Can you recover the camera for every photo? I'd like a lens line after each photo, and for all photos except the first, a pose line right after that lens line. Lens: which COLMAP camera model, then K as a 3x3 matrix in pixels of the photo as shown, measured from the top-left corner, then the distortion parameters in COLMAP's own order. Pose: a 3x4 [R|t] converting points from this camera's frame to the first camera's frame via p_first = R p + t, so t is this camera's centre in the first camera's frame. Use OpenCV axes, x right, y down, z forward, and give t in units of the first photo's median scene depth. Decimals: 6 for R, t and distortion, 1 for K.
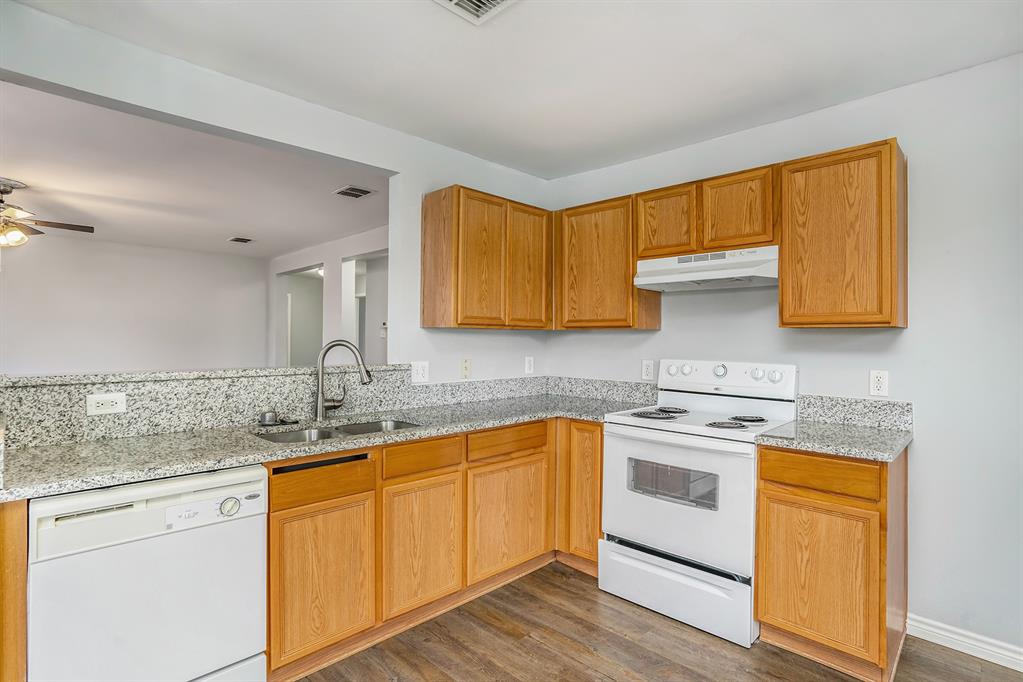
lens RADIAL K [[493.7, 0, 523.4], [0, 493.7, 346.5], [0, 0, 1]] dist [-0.064626, 0.026480]
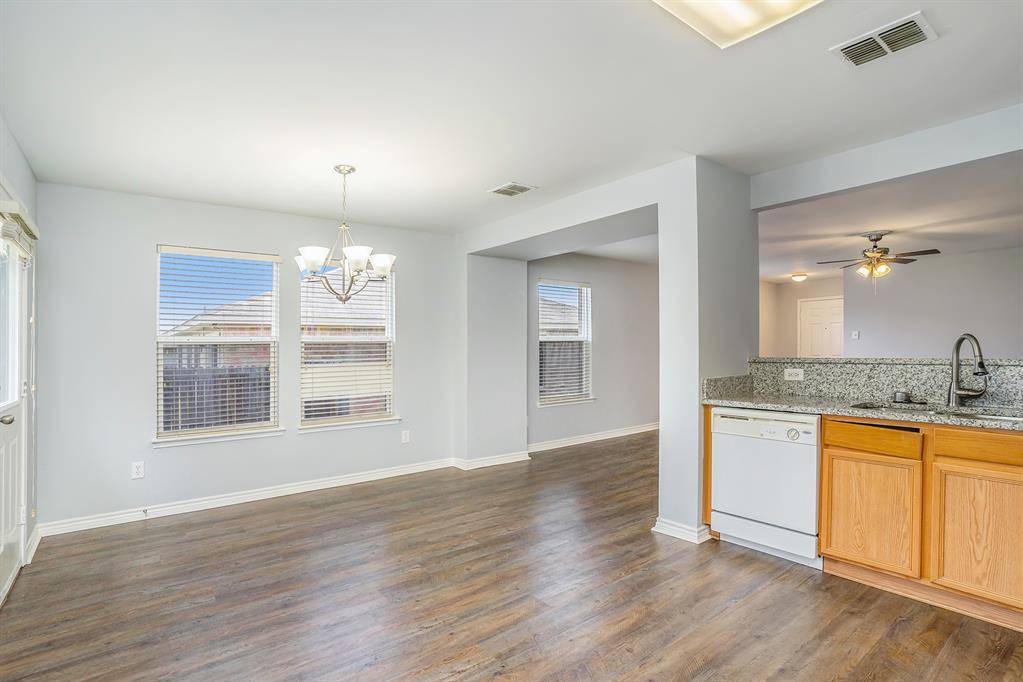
lens RADIAL K [[497.8, 0, 501.2], [0, 497.8, 347.5], [0, 0, 1]] dist [-0.034894, 0.000817]
pose [[-0.149396, -0.011126, -0.988715, 0.806576], [-0.003289, 0.999937, -0.010755, 0.031577], [0.988772, 0.001645, -0.149423, 0.147550]]
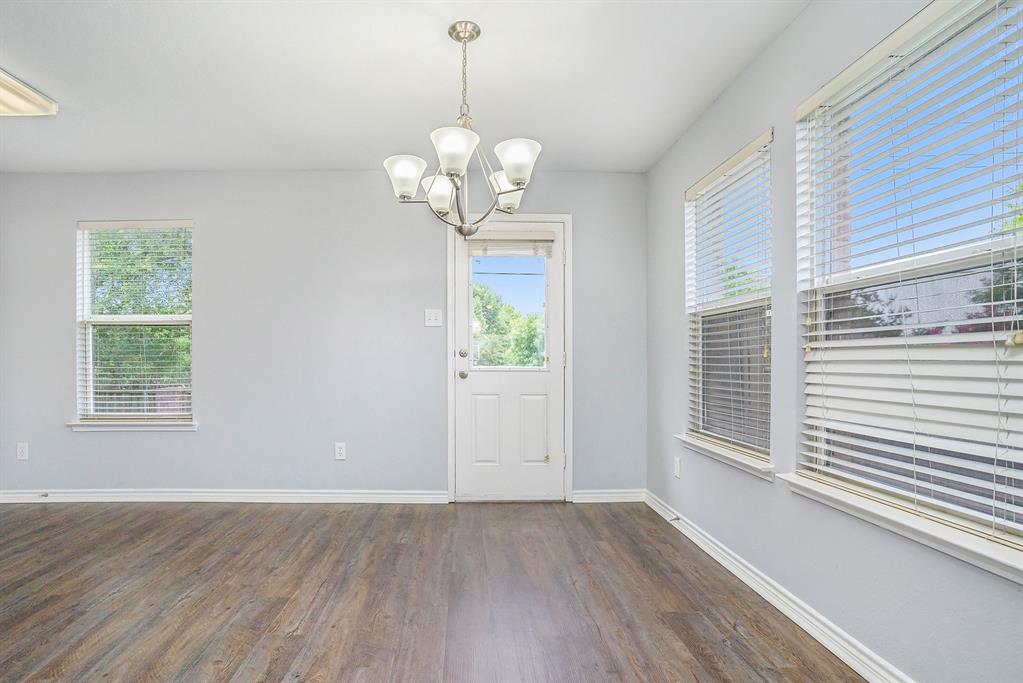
lens RADIAL K [[529.8, 0, 467.3], [0, 529.8, 370.6], [0, 0, 1]] dist [-0.067460, 0.033553]
pose [[-0.692212, -0.025339, 0.721250, -1.125196], [-0.000186, 0.999390, 0.034932, 0.093661], [-0.721695, 0.024047, -0.691794, 0.143686]]
